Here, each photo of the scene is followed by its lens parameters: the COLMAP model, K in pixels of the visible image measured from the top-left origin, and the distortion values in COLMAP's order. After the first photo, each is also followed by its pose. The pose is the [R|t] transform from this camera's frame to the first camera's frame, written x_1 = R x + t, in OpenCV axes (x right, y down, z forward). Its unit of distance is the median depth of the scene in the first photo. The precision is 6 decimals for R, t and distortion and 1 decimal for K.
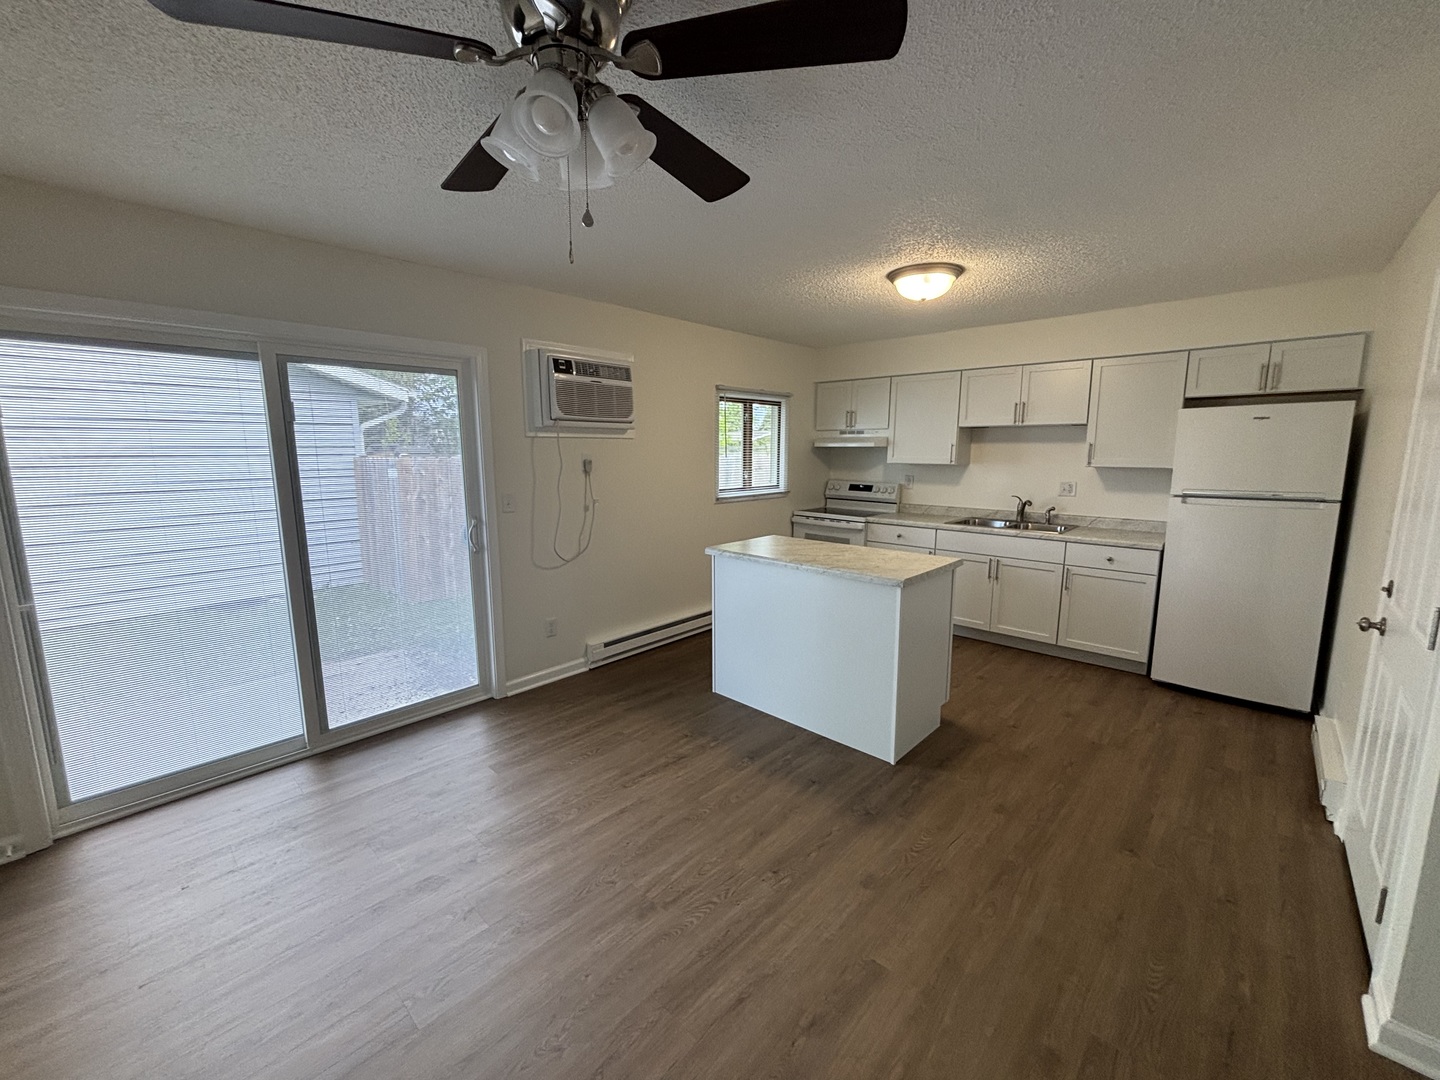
lens RADIAL K [[581.6, 0, 718.4], [0, 581.6, 541.7], [0, 0, 1]] dist [0.007152, -0.000780]
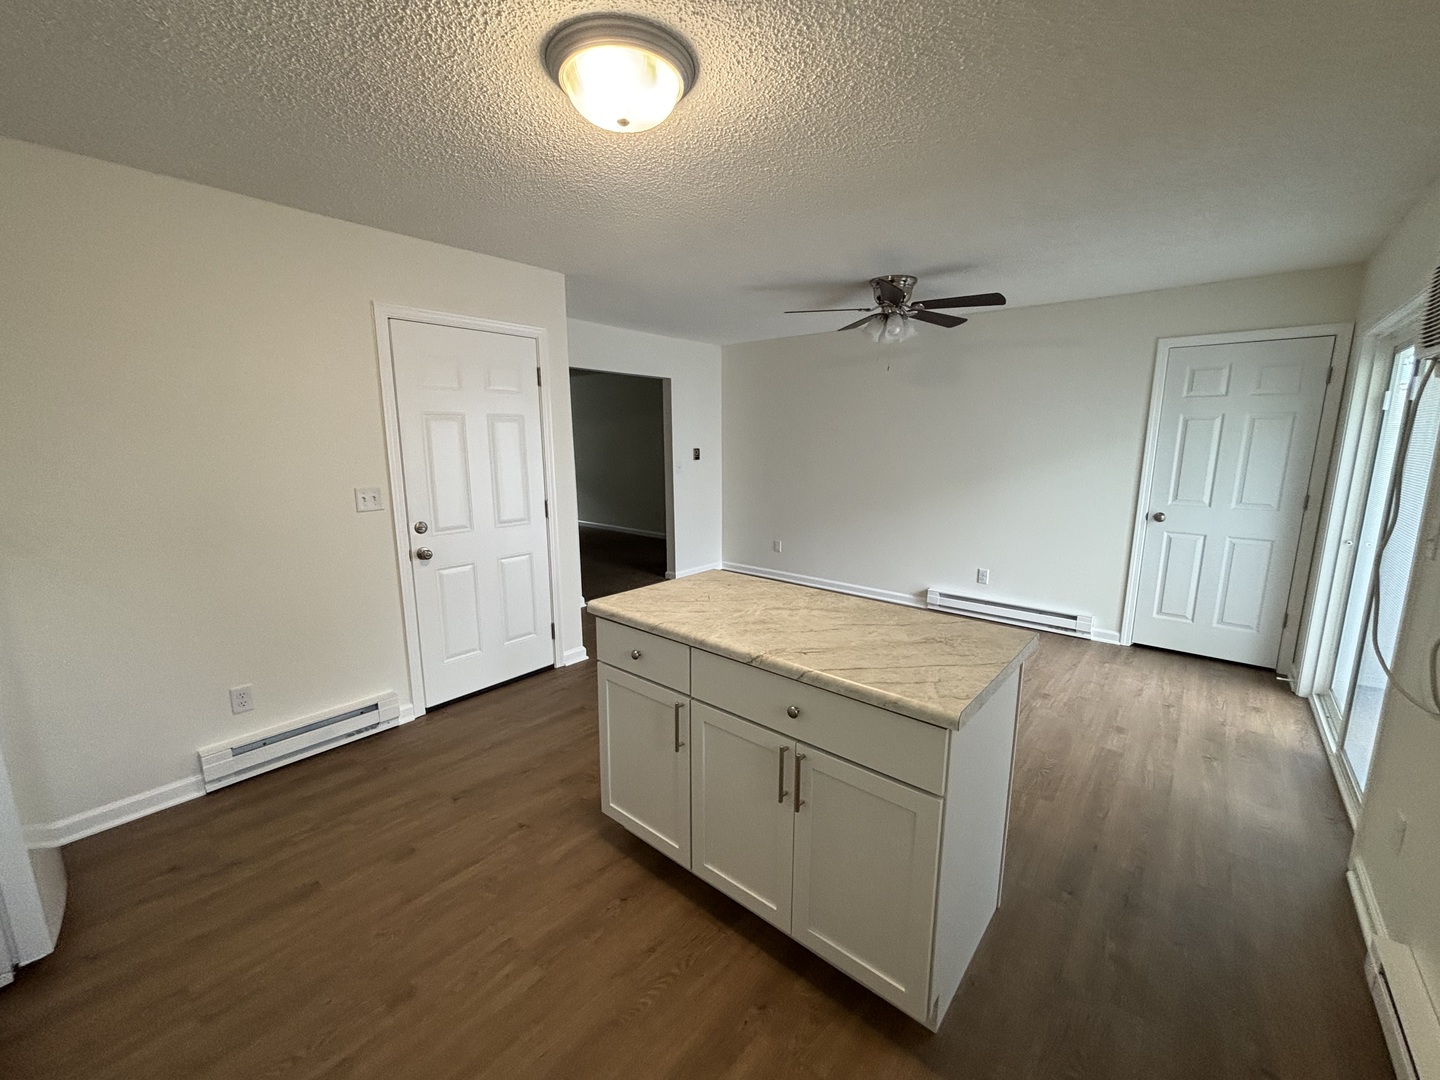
lens RADIAL K [[581.6, 0, 720.7], [0, 581.6, 536.9], [0, 0, 1]] dist [0.007152, -0.000780]
pose [[-0.998434, 0.011215, -0.054798, 0.253589], [-0.007269, 0.945364, 0.325935, -0.209800], [0.055460, 0.325823, -0.943803, 1.328722]]
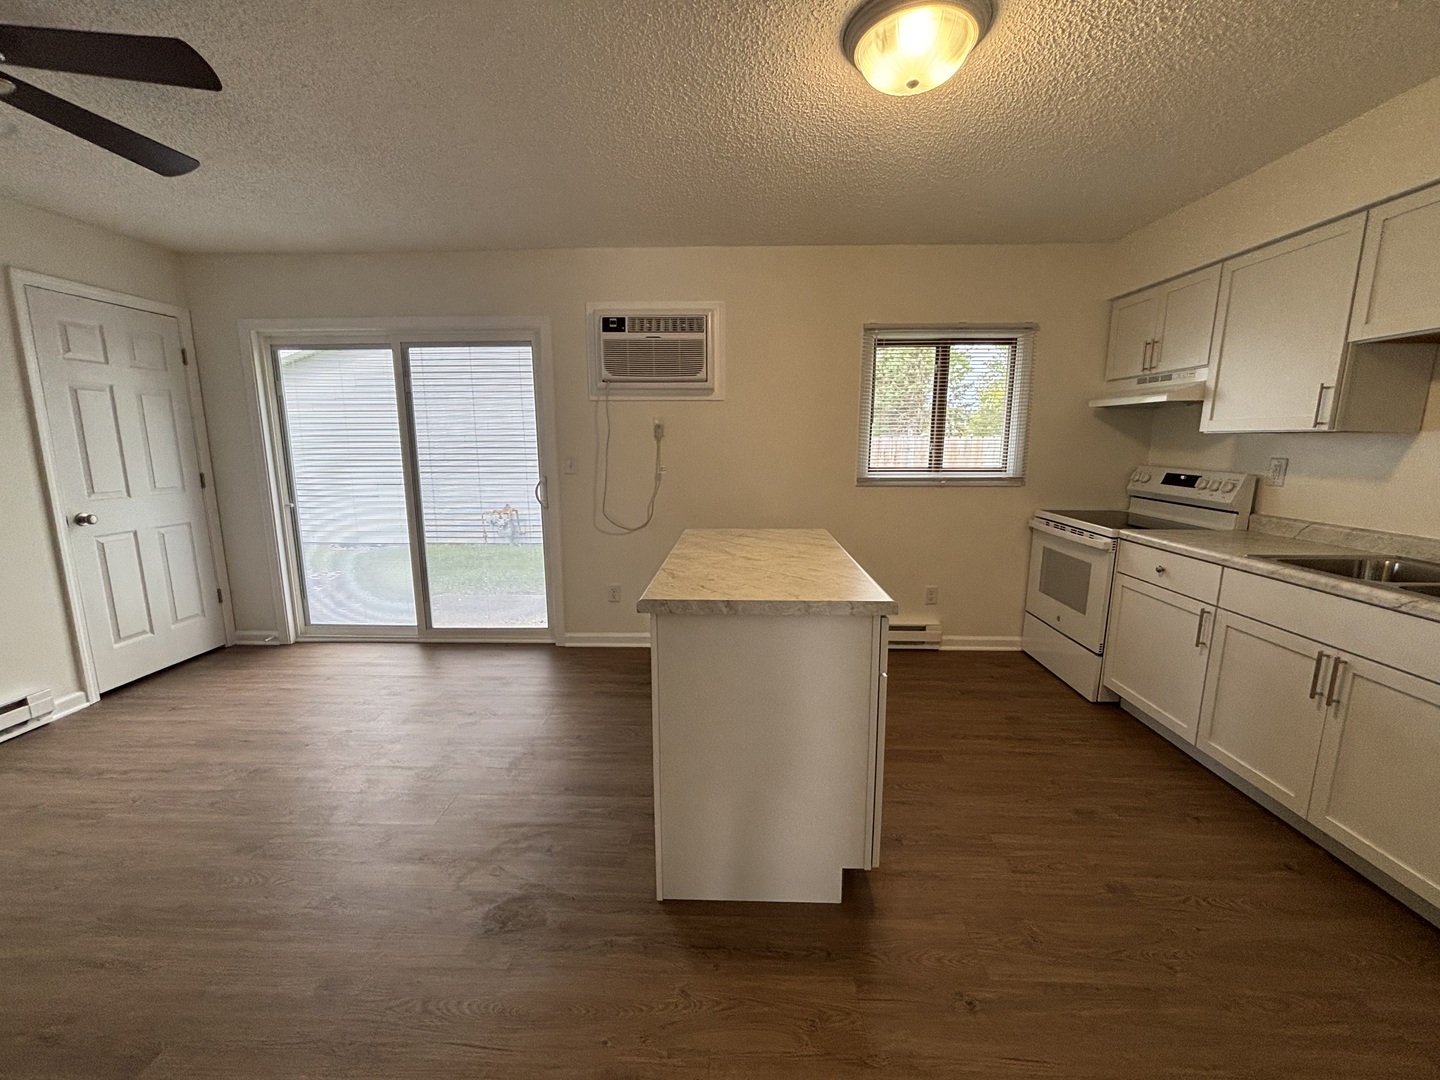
lens RADIAL K [[581.6, 0, 718.0], [0, 581.6, 540.8], [0, 0, 1]] dist [0.007152, -0.000780]
pose [[0.661631, 0.131900, -0.738137, 0.559482], [-0.119431, 0.990377, 0.069921, -0.033155], [0.740257, 0.041895, 0.671018, 0.461286]]
